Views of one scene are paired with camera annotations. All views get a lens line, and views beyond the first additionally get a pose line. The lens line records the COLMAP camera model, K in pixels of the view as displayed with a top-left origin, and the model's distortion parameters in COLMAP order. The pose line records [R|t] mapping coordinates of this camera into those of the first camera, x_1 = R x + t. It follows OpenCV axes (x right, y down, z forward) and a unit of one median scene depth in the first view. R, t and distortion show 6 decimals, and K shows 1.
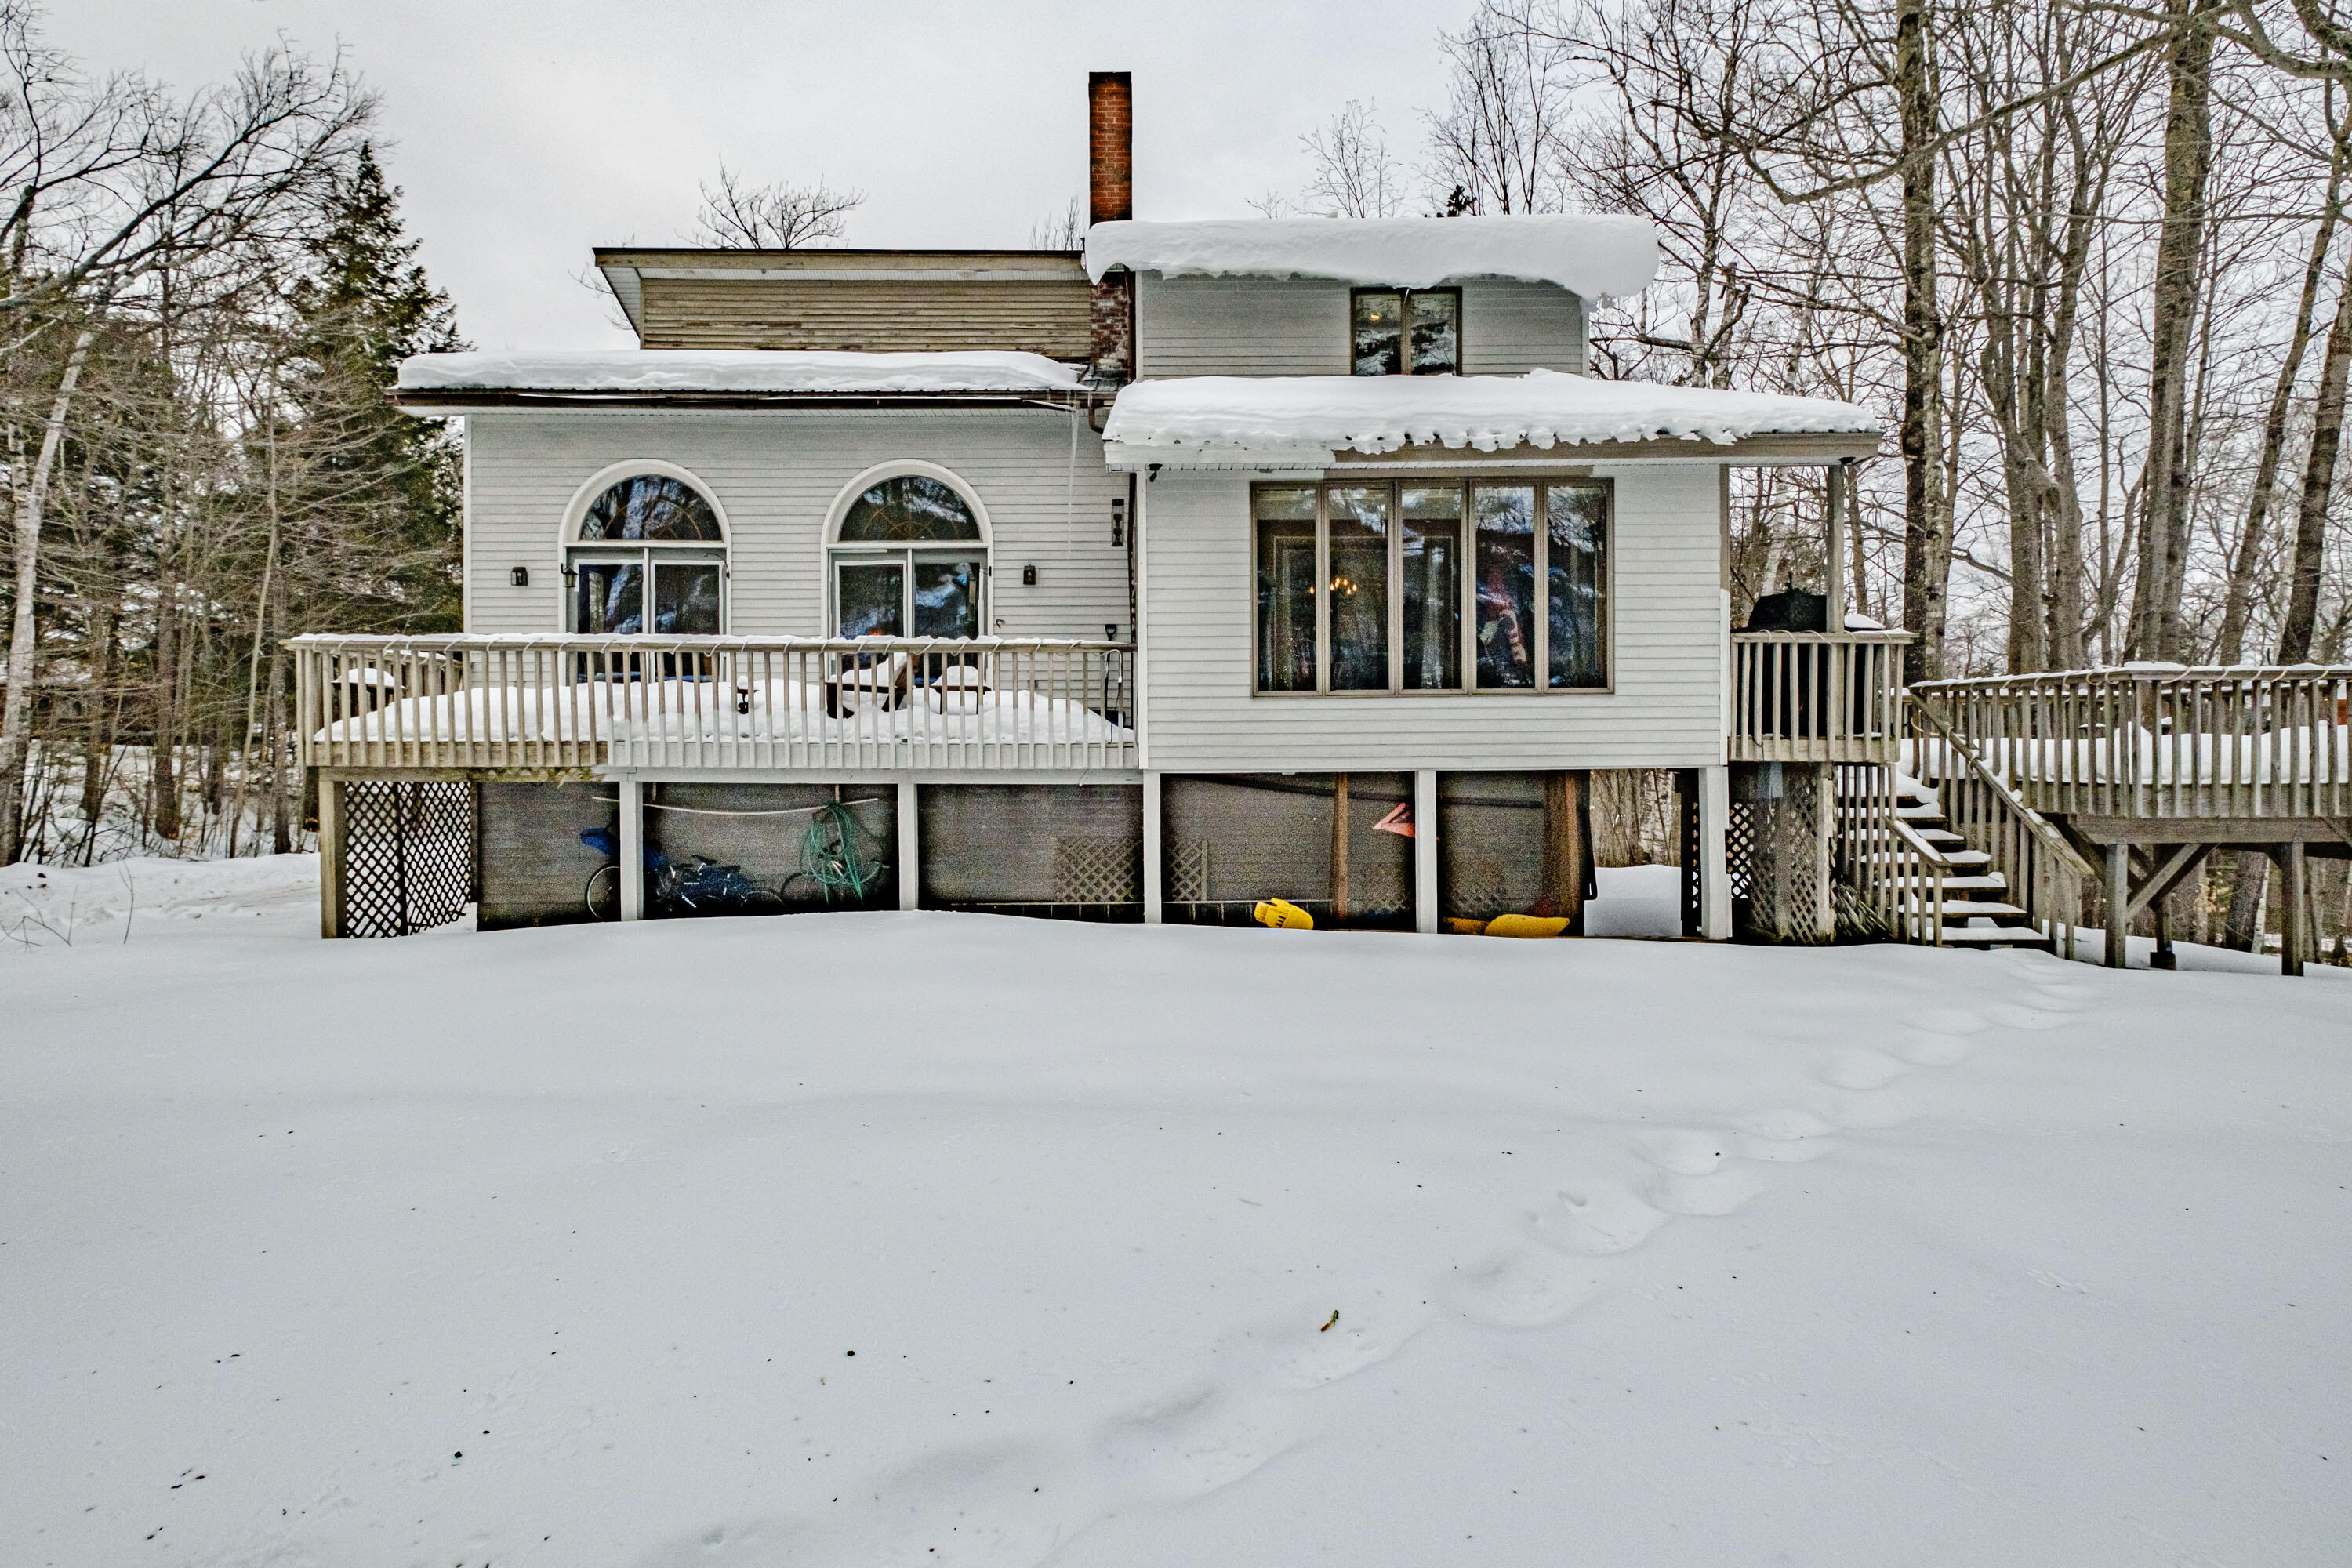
lens RADIAL K [[1036.2, 0, 1232.6], [0, 1036.2, 753.6], [0, 0, 1]] dist [0.006439, -0.004681]
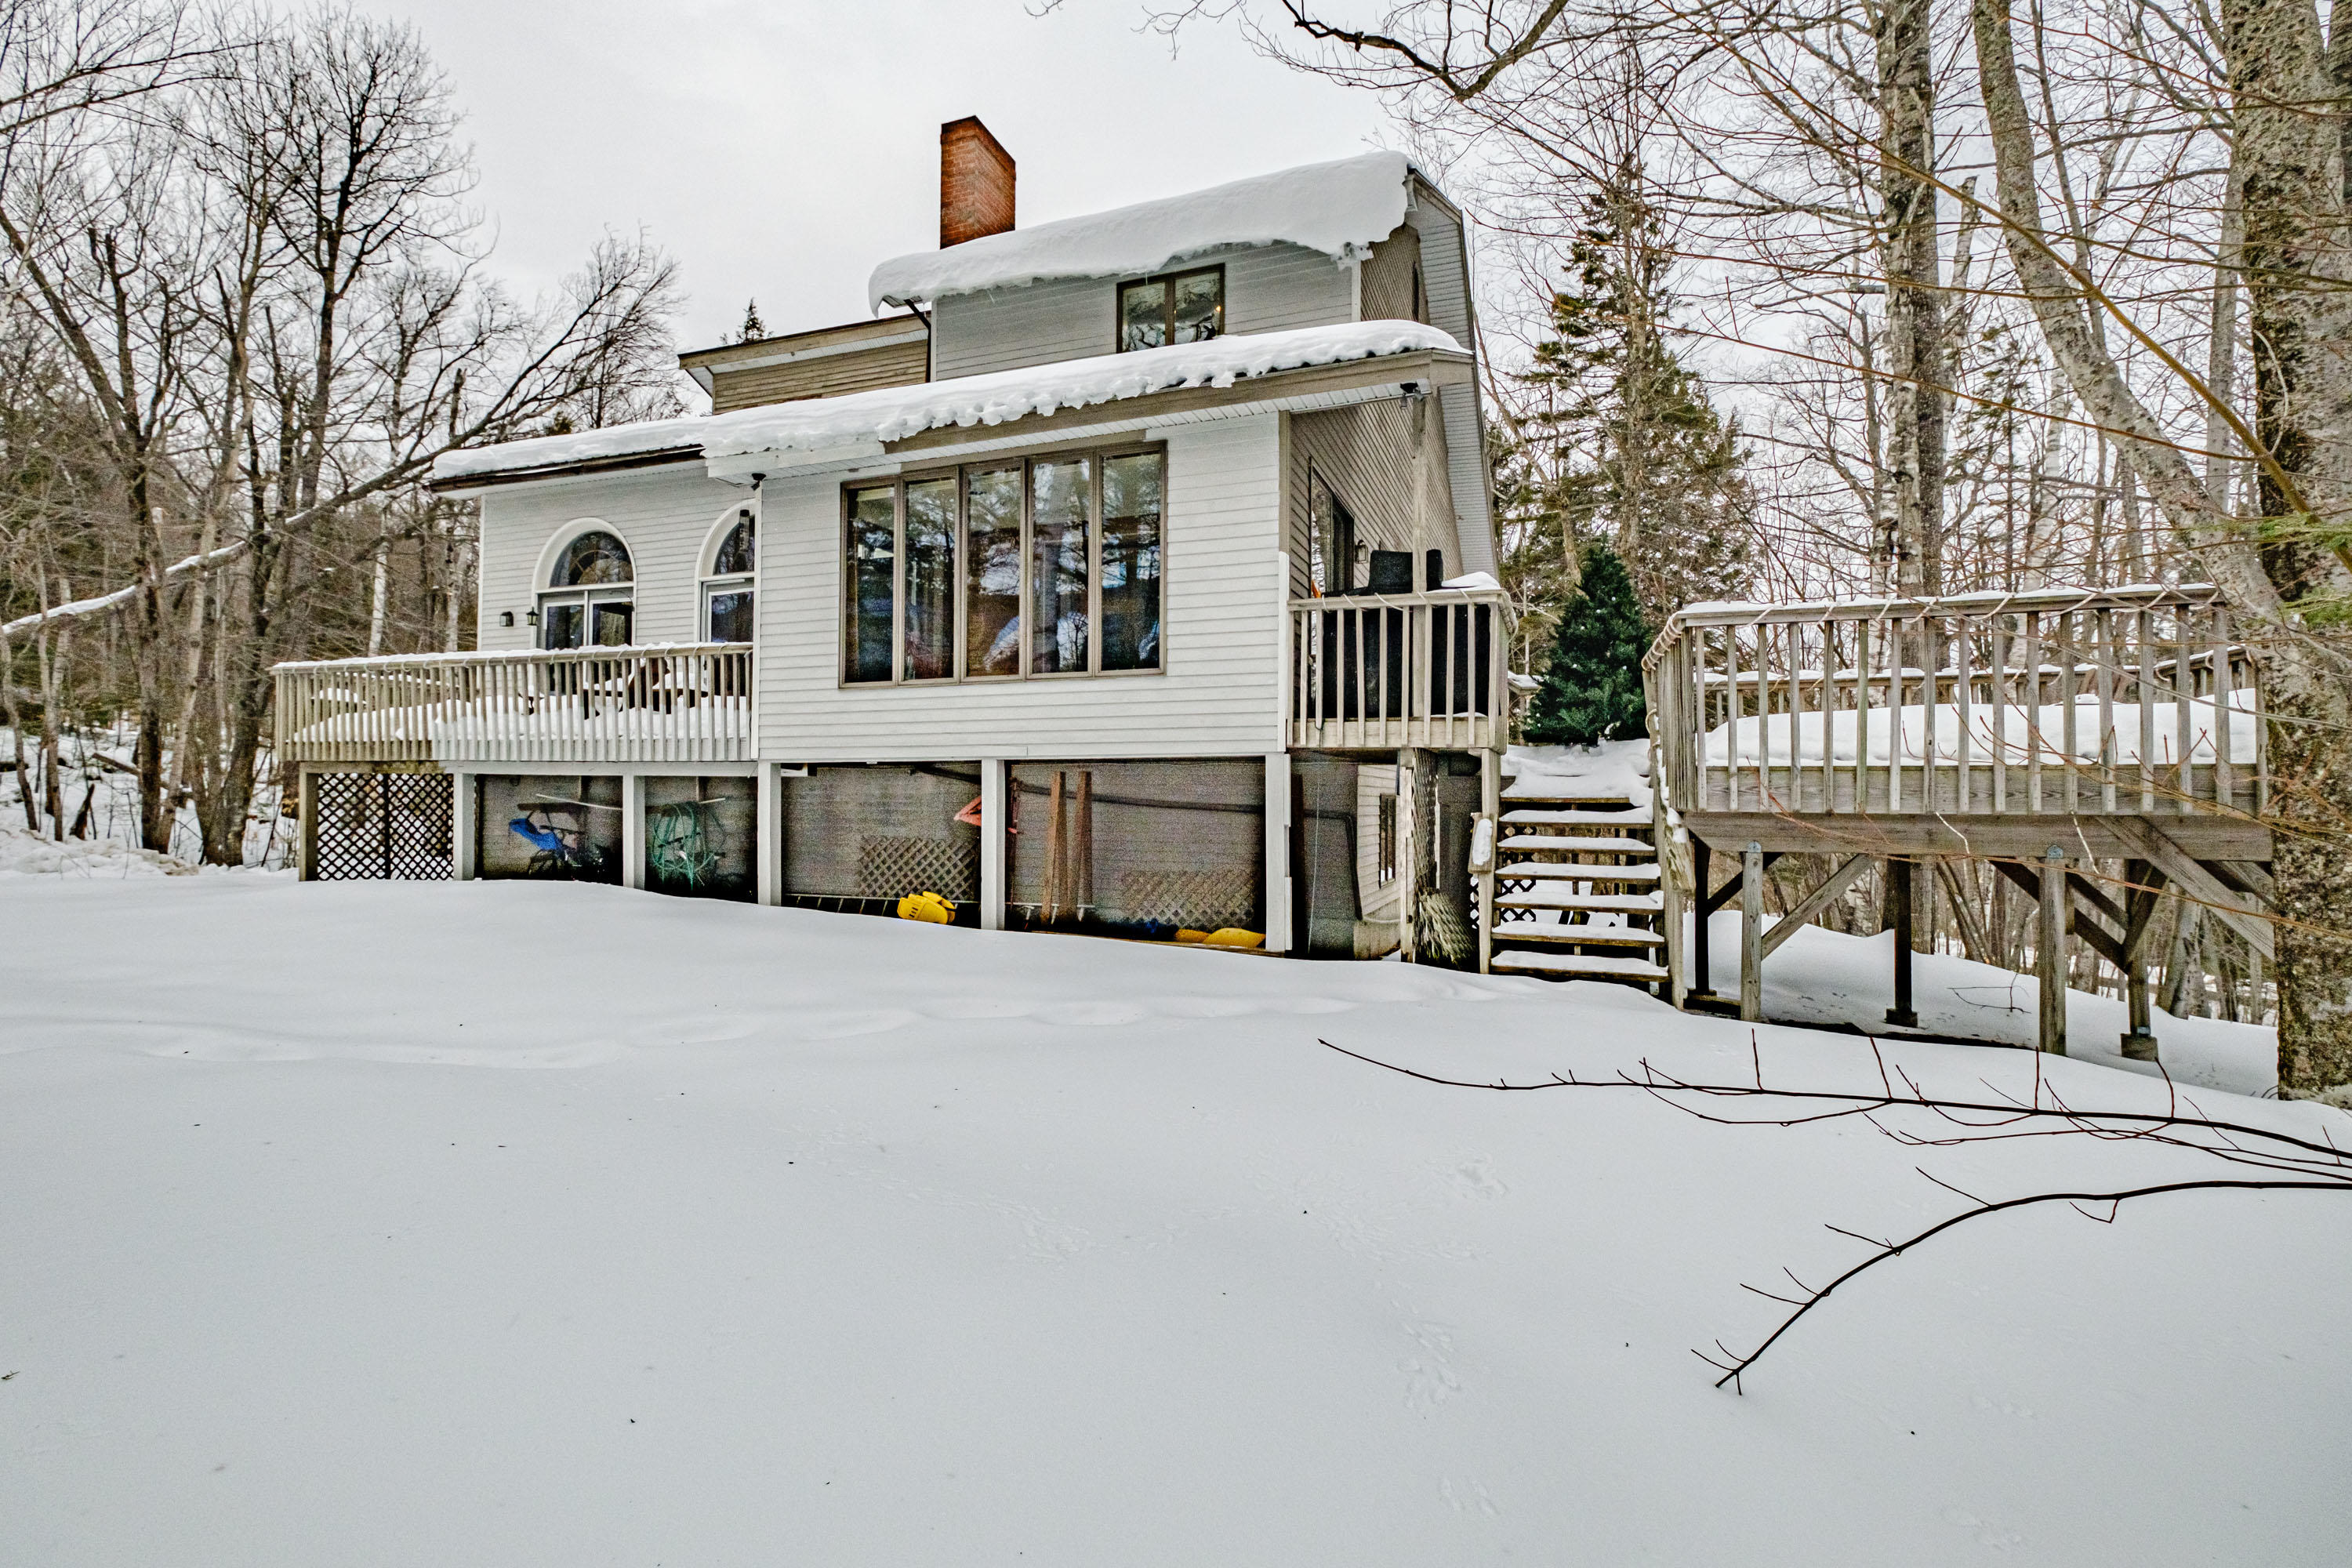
lens RADIAL K [[1036.2, 0, 1184.7], [0, 1036.2, 776.5], [0, 0, 1]] dist [0.006439, -0.004681]
pose [[0.935683, 0.002670, -0.352832, 0.667086], [-0.010518, 0.999738, -0.020326, 0.047139], [0.352686, 0.022730, 0.935466, 0.147167]]
